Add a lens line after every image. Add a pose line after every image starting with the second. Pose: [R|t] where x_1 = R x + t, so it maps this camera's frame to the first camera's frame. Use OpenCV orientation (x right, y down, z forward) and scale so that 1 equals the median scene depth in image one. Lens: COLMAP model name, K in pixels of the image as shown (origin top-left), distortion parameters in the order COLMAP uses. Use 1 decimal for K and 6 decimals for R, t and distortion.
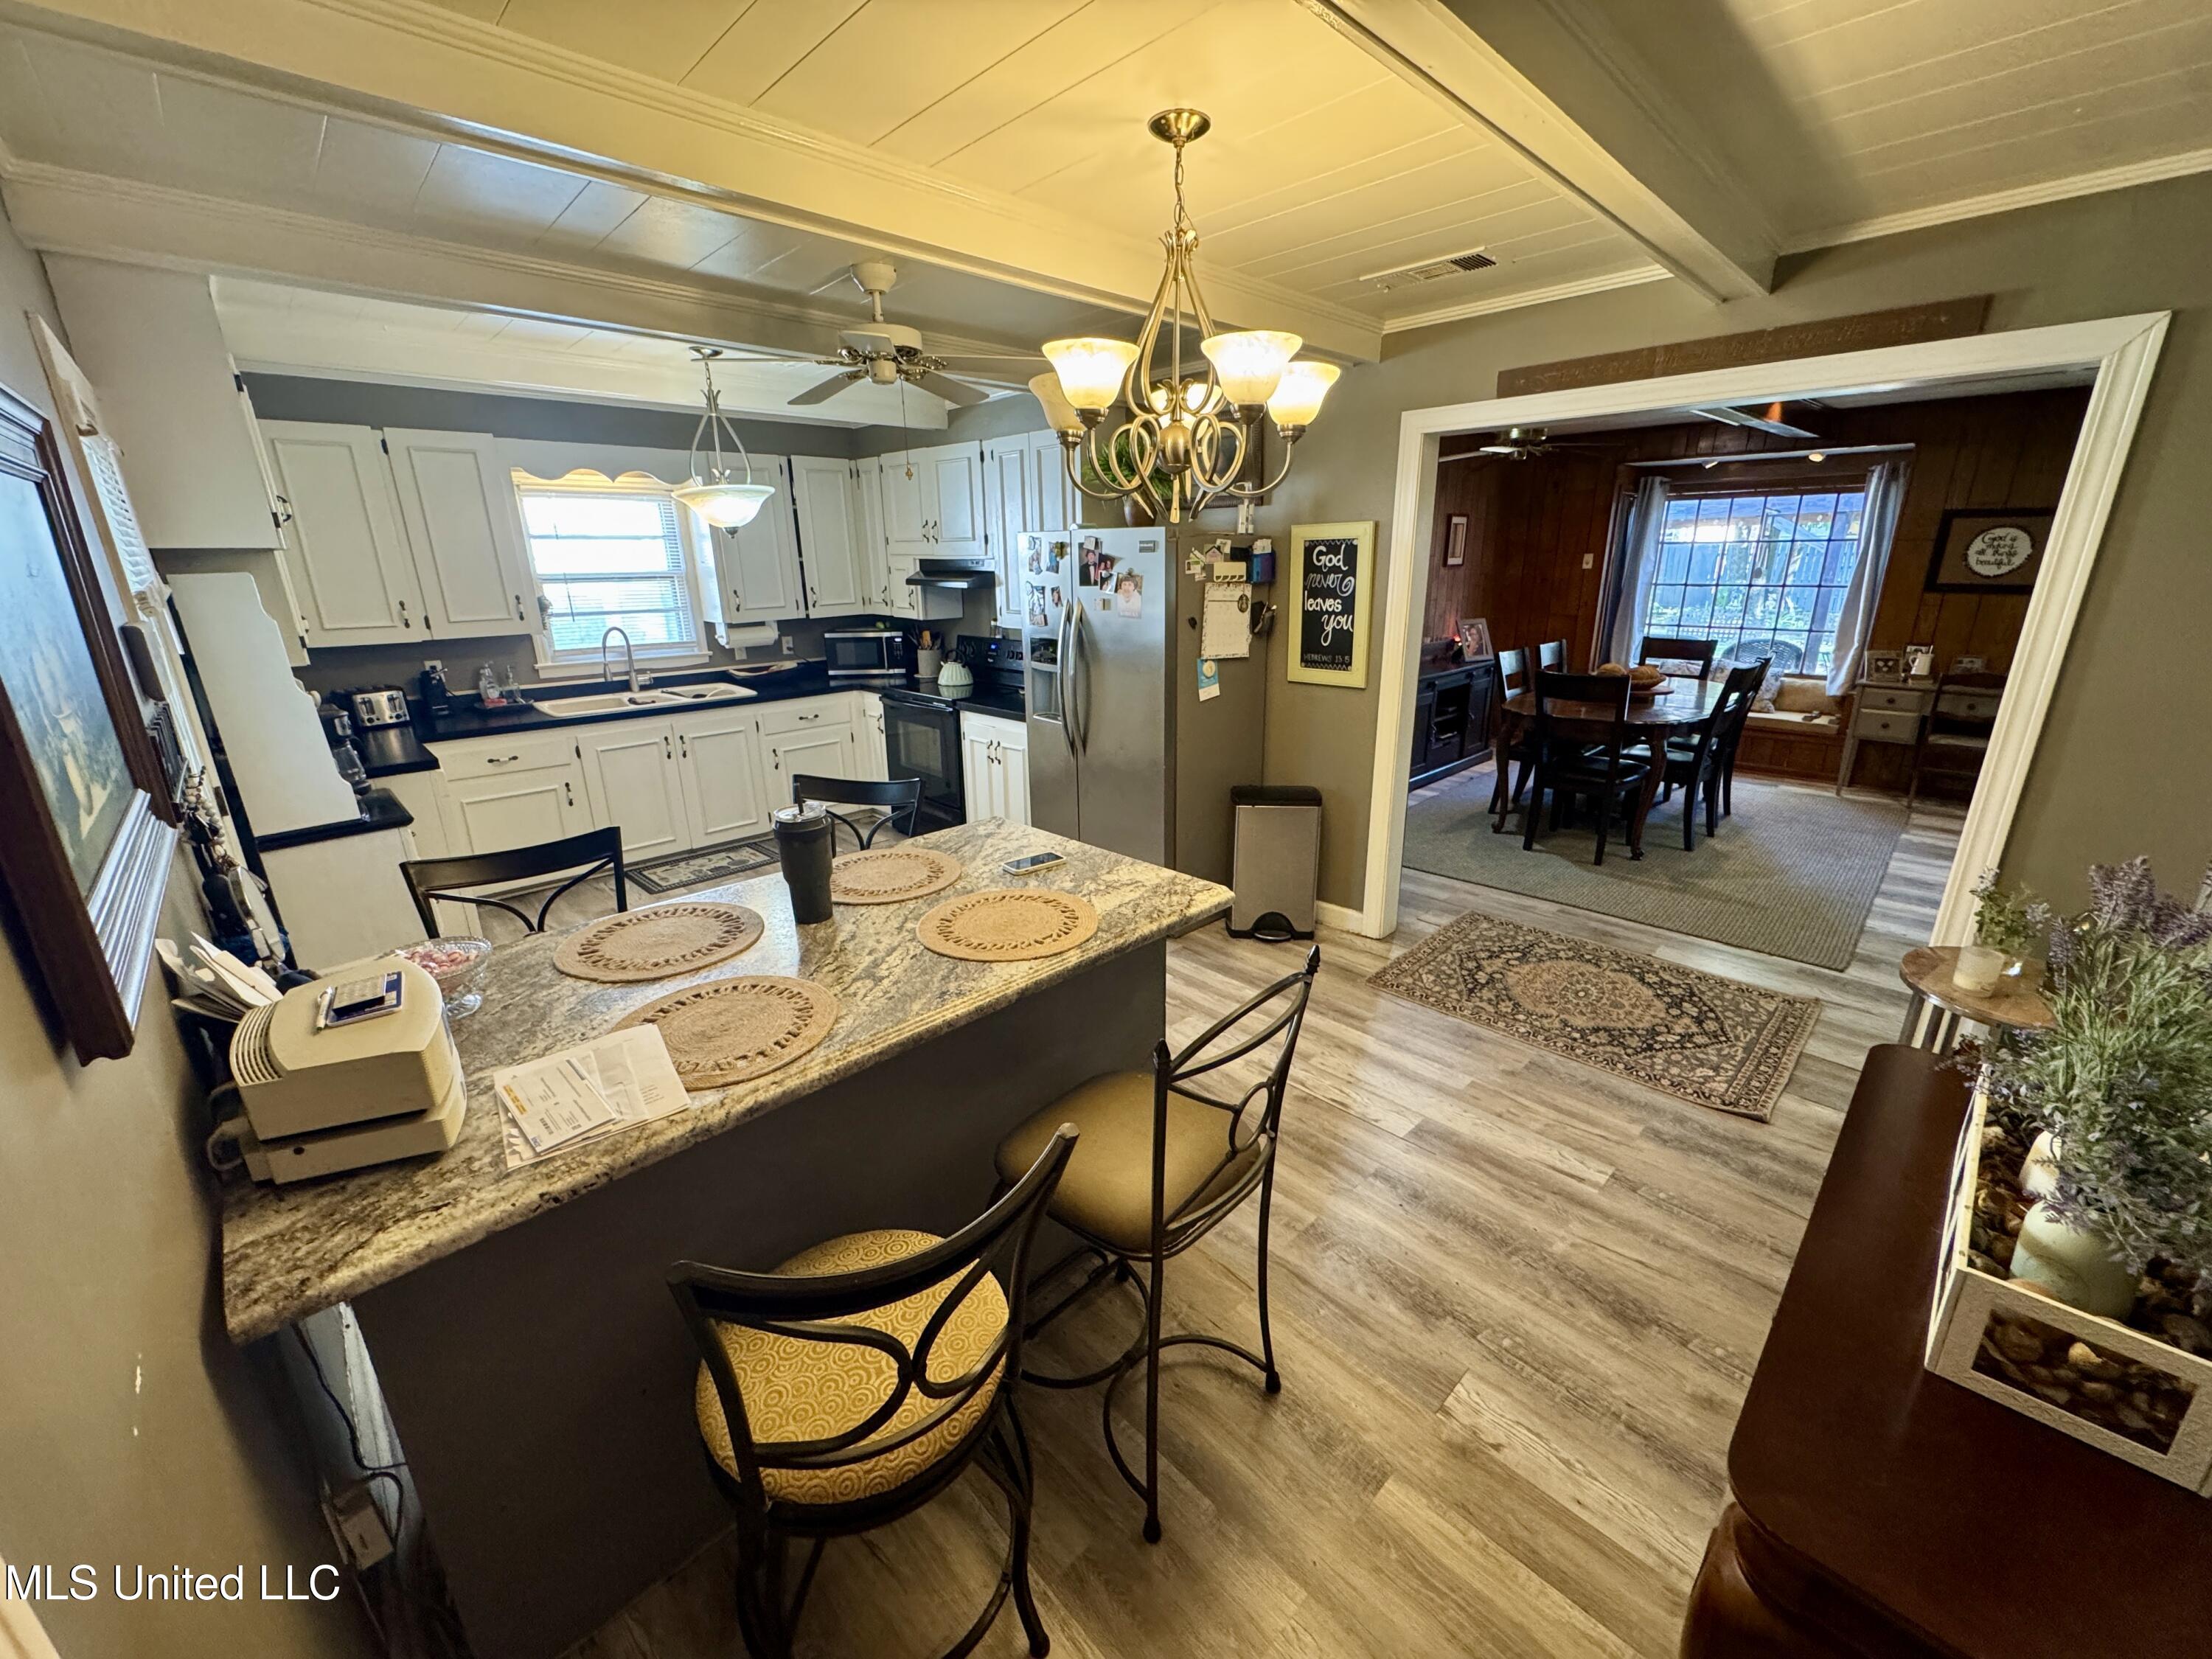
lens RADIAL K [[878.7, 0, 1104.5], [0, 878.7, 829.9], [0, 0, 1]] dist [-0.002292, 0.000072]
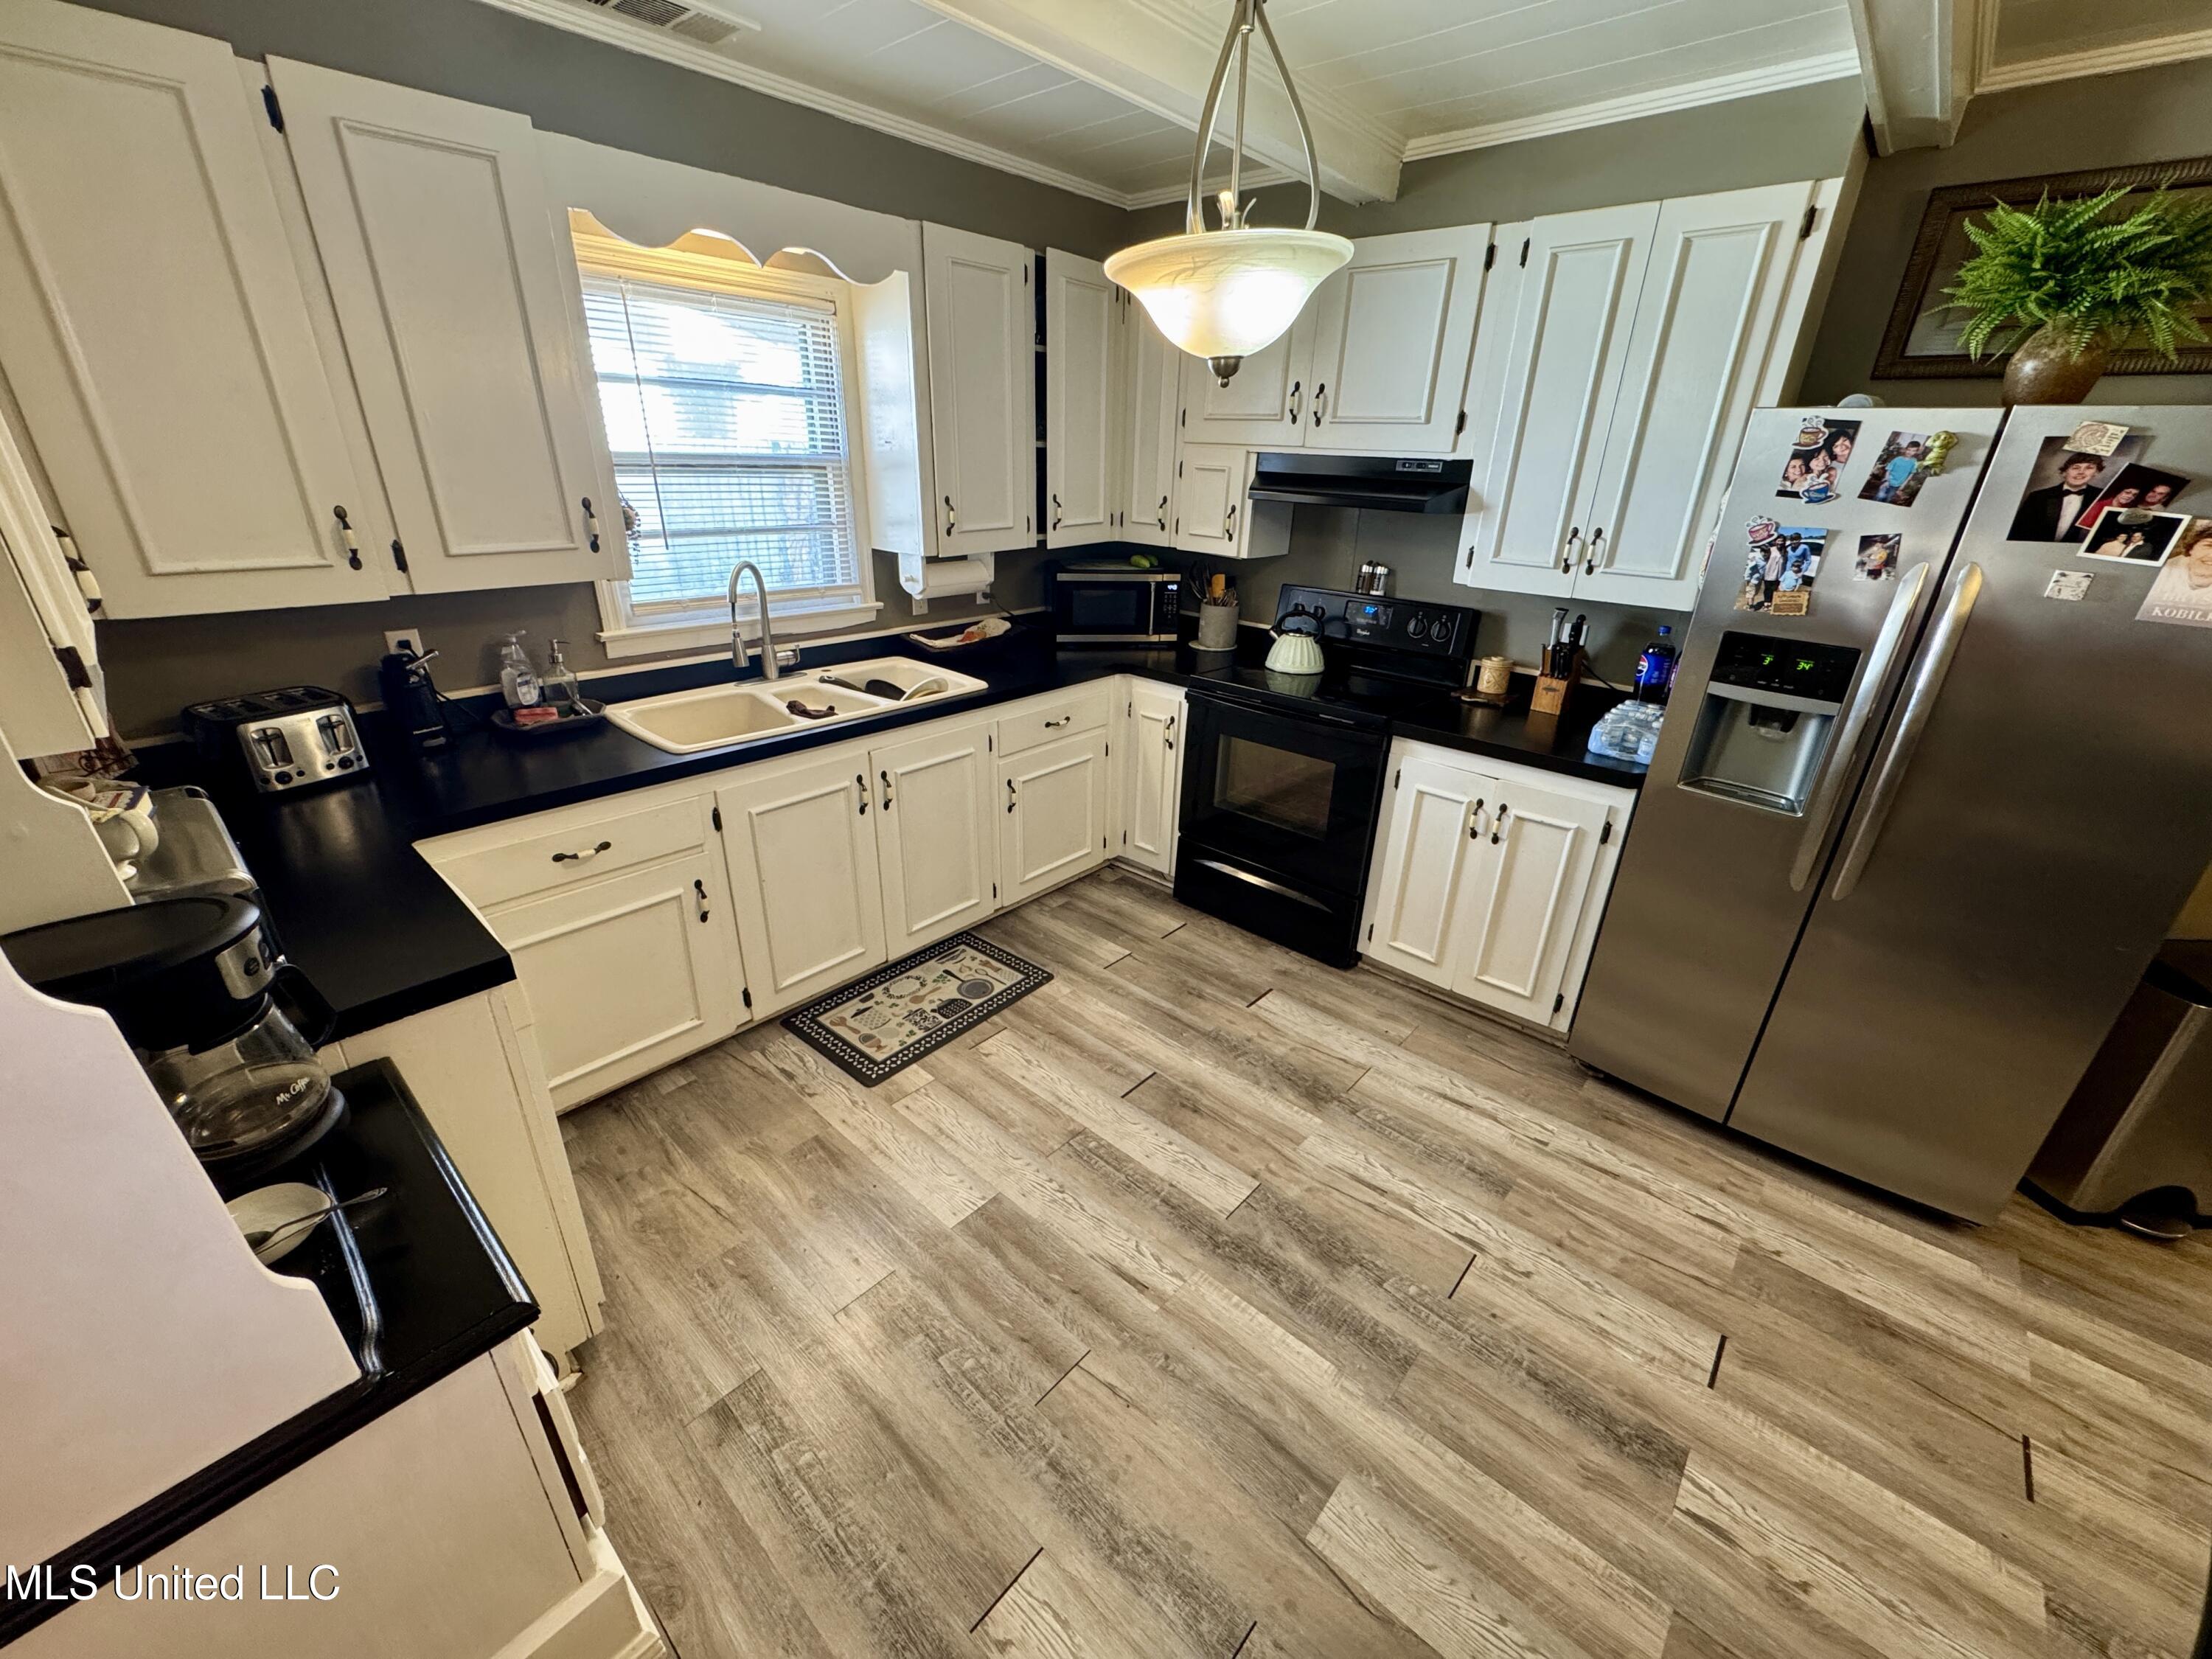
lens RADIAL K [[887.7, 0, 1106.0], [0, 887.7, 829.5], [0, 0, 1]] dist [0.001856, -0.000311]
pose [[0.996449, 0.006899, 0.083913, -0.385504], [-0.015362, 0.994806, 0.100628, -0.127685], [-0.082783, -0.101560, 0.991379, 0.433306]]
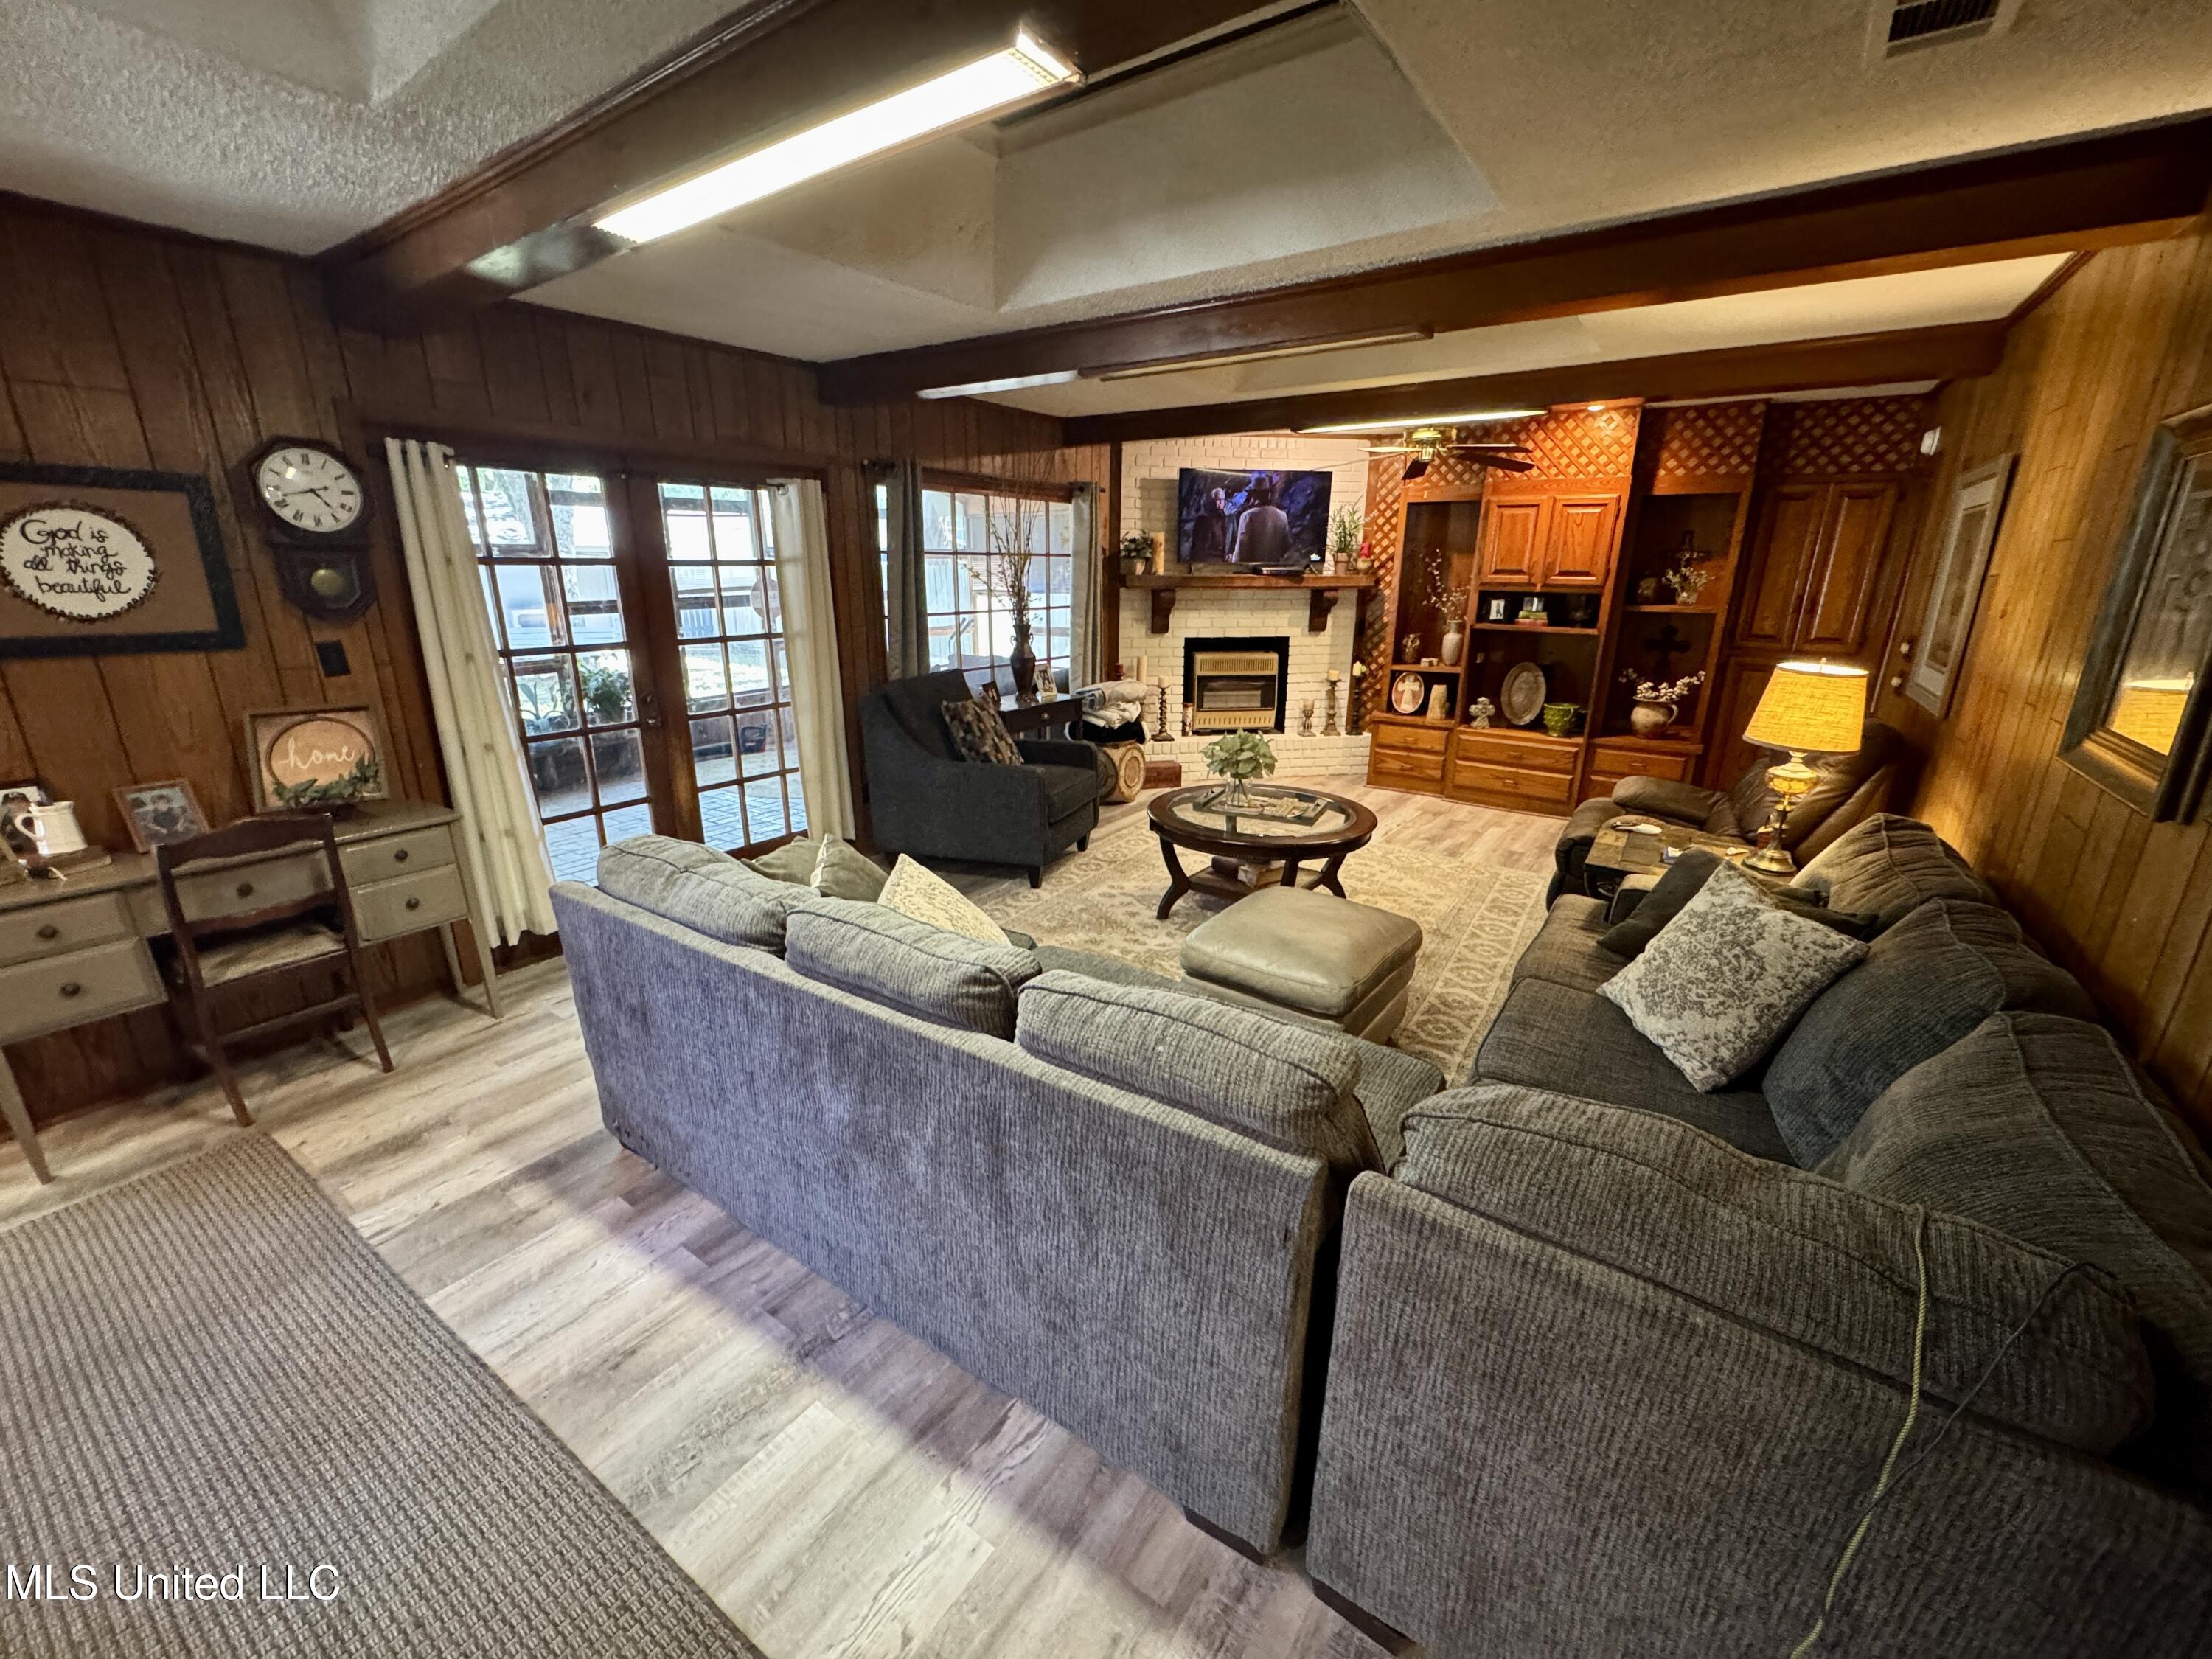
lens RADIAL K [[878.7, 0, 1104.5], [0, 878.7, 829.9], [0, 0, 1]] dist [-0.002292, 0.000072]
pose [[-0.196245, -0.264848, 0.944110, 0.498961], [0.294014, 0.902637, 0.314328, -0.196981], [-0.935438, 0.339267, -0.099269, 0.652761]]
